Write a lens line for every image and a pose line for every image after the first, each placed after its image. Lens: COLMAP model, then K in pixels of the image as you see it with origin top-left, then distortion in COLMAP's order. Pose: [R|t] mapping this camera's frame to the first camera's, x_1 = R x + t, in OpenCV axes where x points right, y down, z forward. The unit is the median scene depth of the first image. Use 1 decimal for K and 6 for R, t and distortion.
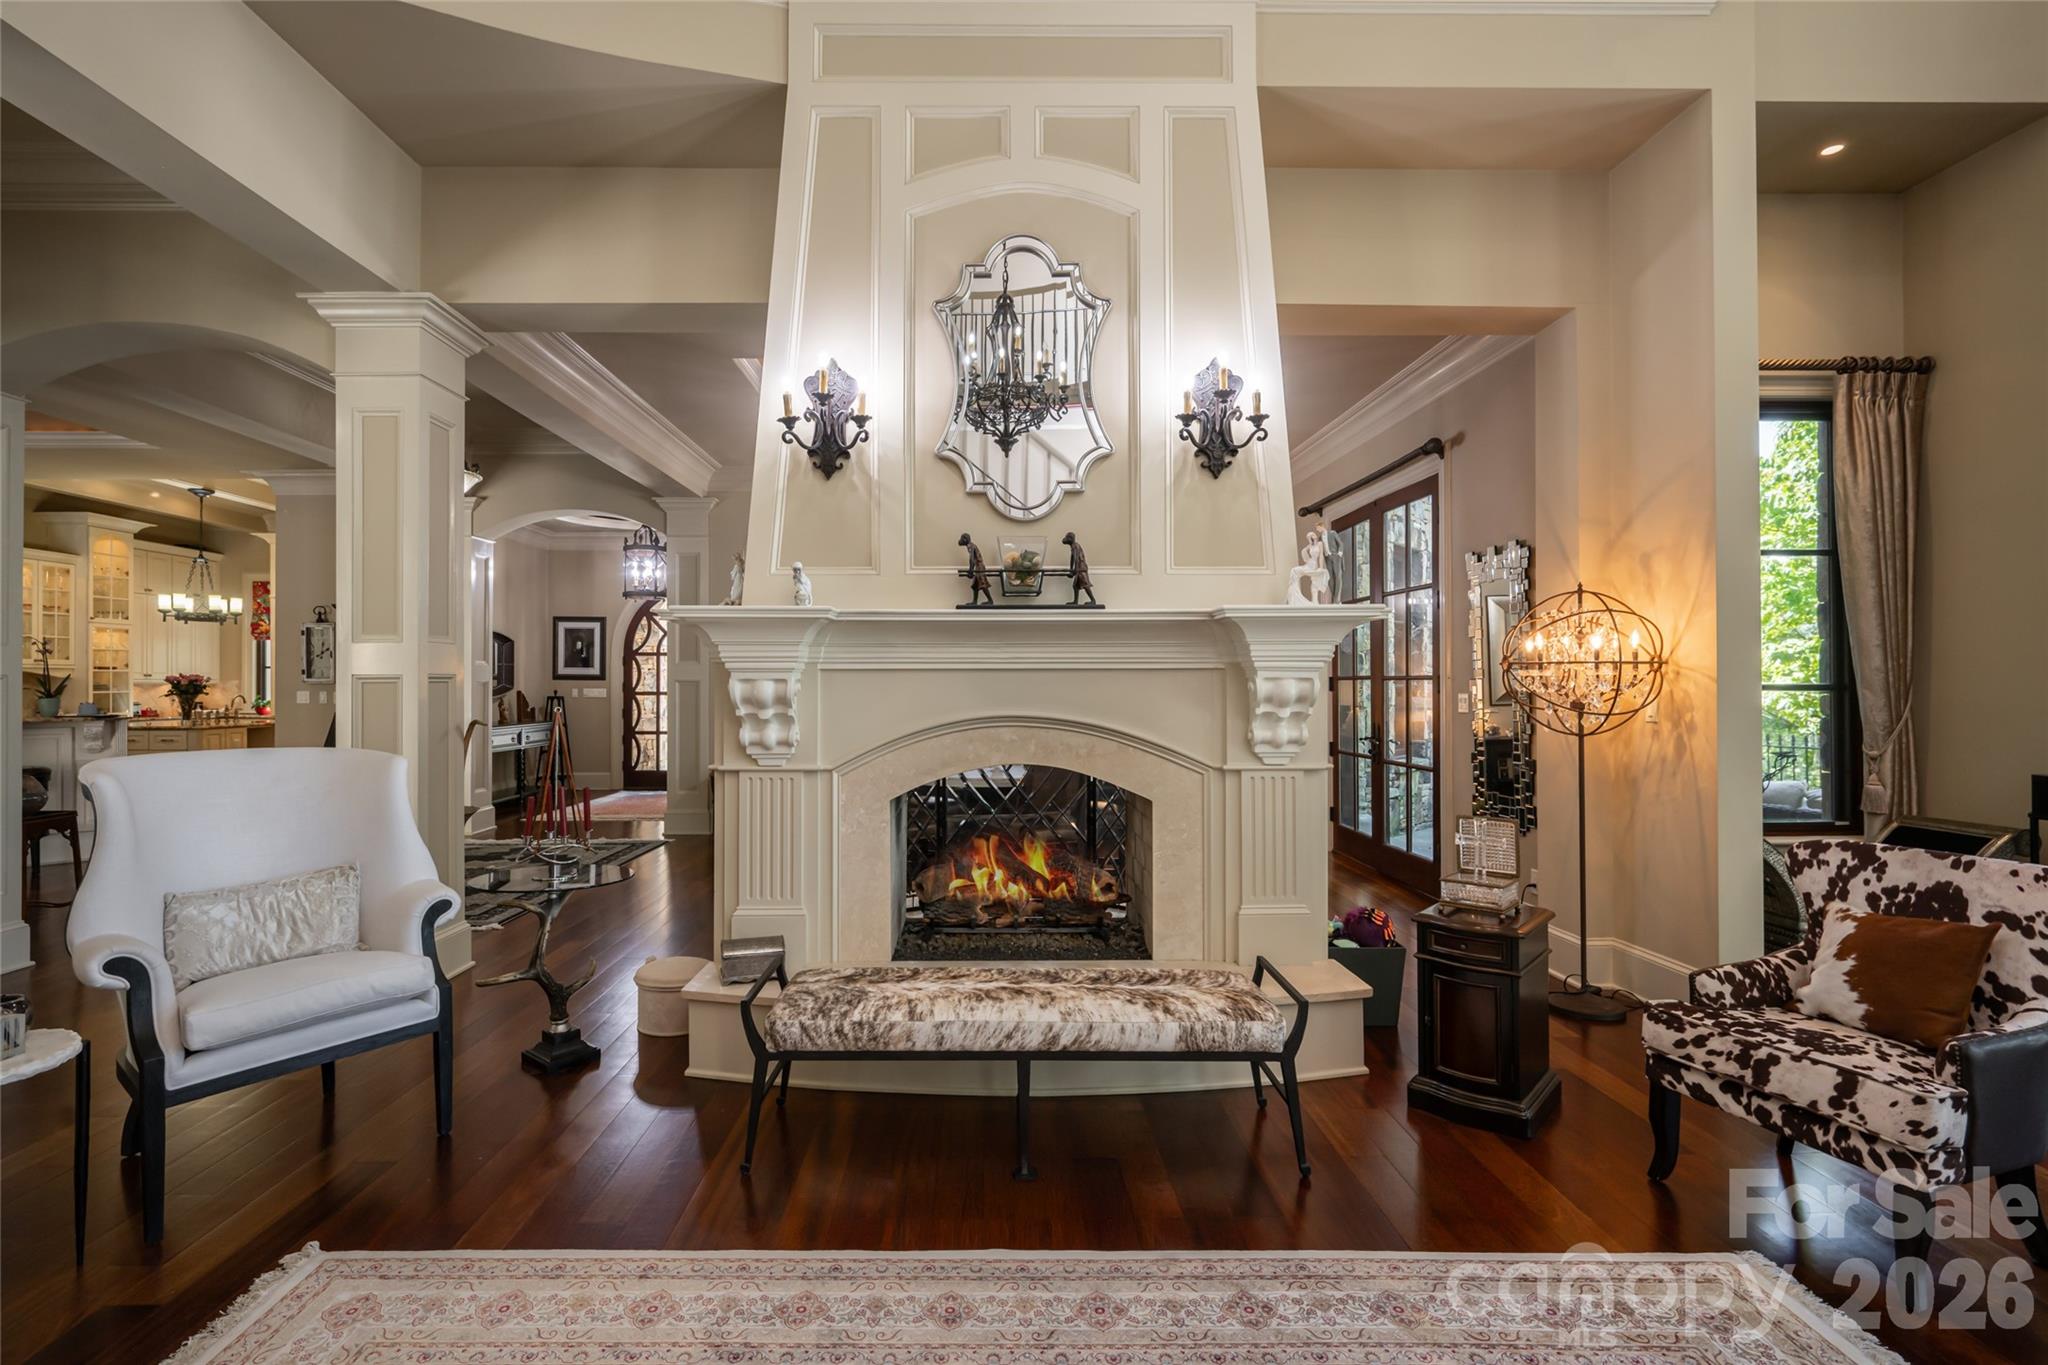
lens RADIAL K [[945.6, 0, 974.4], [0, 945.6, 686.4], [0, 0, 1]] dist [-0.003288, 0.000161]
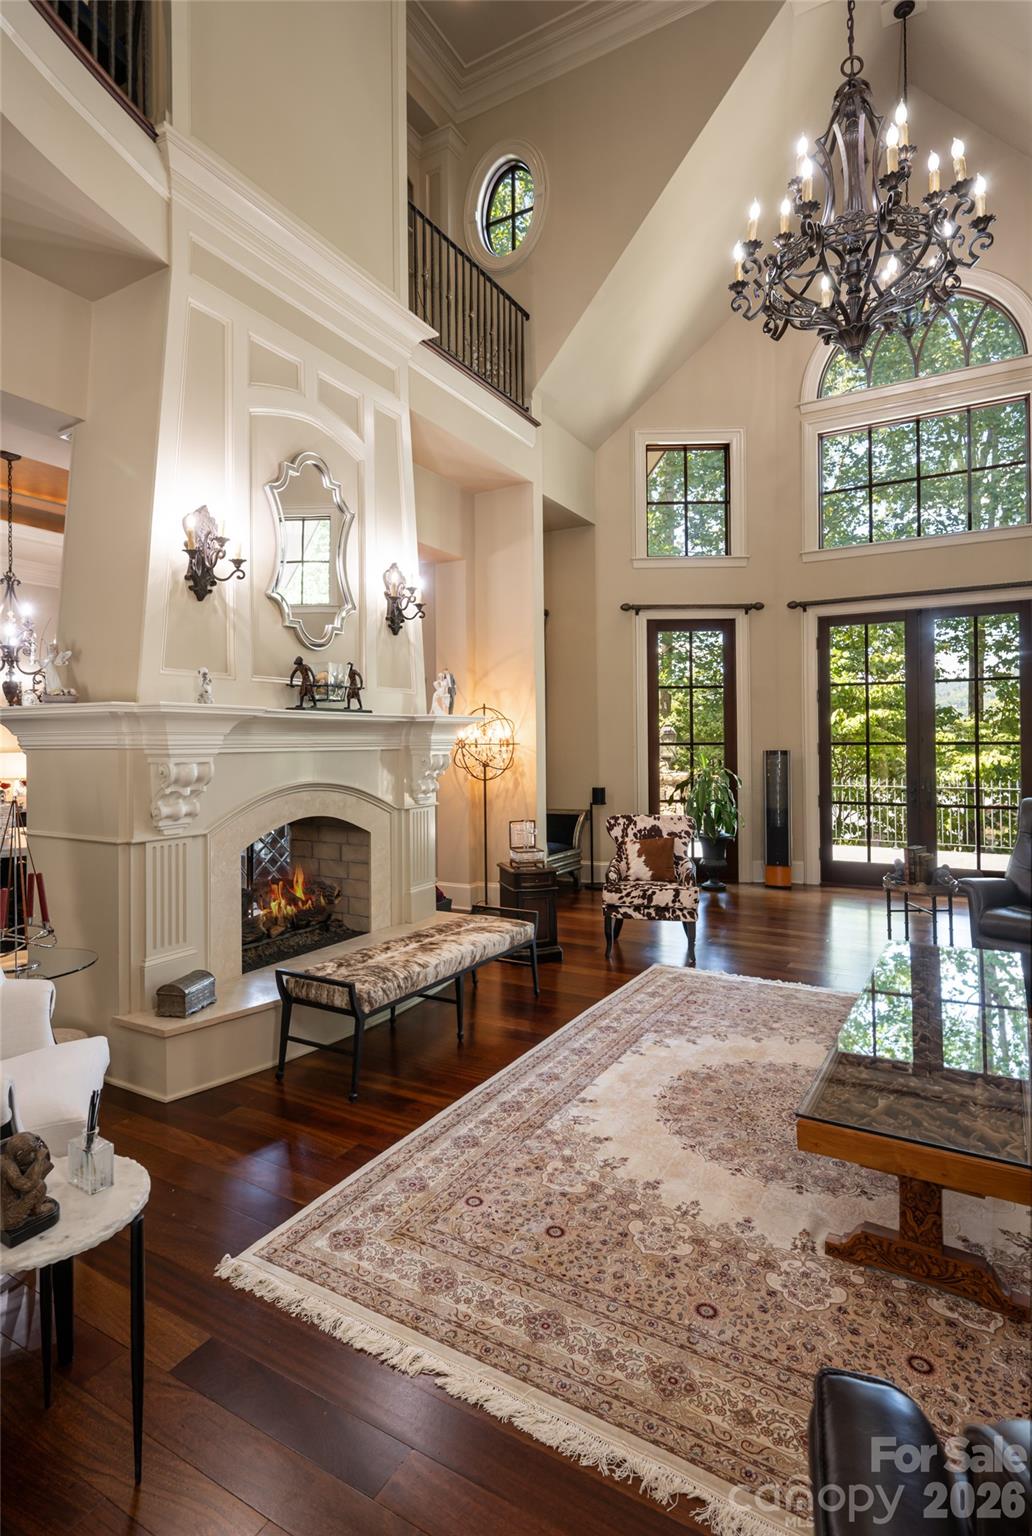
lens RADIAL K [[781.5, 0, 520.8], [0, 781.5, 740.3], [0, 0, 1]] dist [-0.002863, 0.000360]
pose [[0.501608, -0.000371, 0.865095, -1.057052], [0.008216, 0.999957, -0.004335, -0.034542], [-0.865056, 0.009282, 0.501589, 0.149659]]
